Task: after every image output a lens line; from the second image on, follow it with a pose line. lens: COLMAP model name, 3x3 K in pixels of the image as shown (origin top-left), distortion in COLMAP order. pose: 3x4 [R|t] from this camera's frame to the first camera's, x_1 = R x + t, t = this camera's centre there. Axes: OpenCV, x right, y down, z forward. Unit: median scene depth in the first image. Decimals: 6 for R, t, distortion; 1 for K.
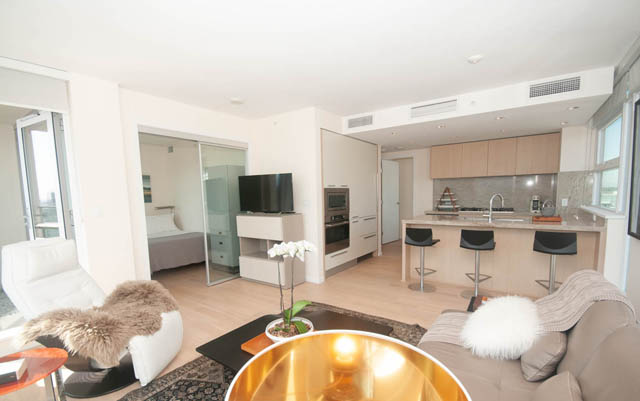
lens RADIAL K [[286.2, 0, 323.5], [0, 286.2, 223.7], [0, 0, 1]] dist [-0.002480, -0.001002]
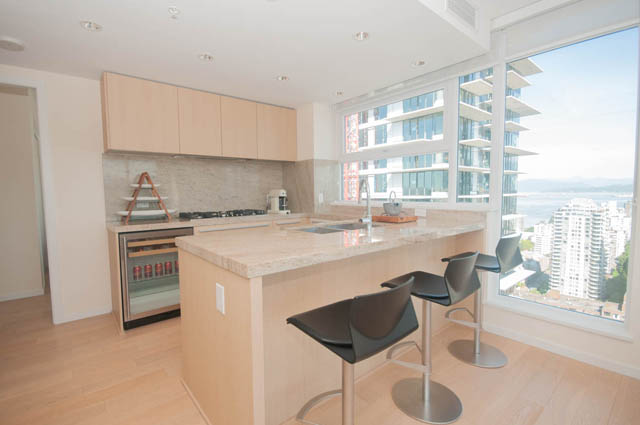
lens RADIAL K [[297.0, 0, 303.2], [0, 297.0, 212.9], [0, 0, 1]] dist [-0.000011, -0.000083]
pose [[0.296461, -0.053540, 0.953543, 0.045473], [0.105154, 0.994187, 0.023129, -0.060687], [-0.949238, 0.093413, 0.300368, 0.844407]]
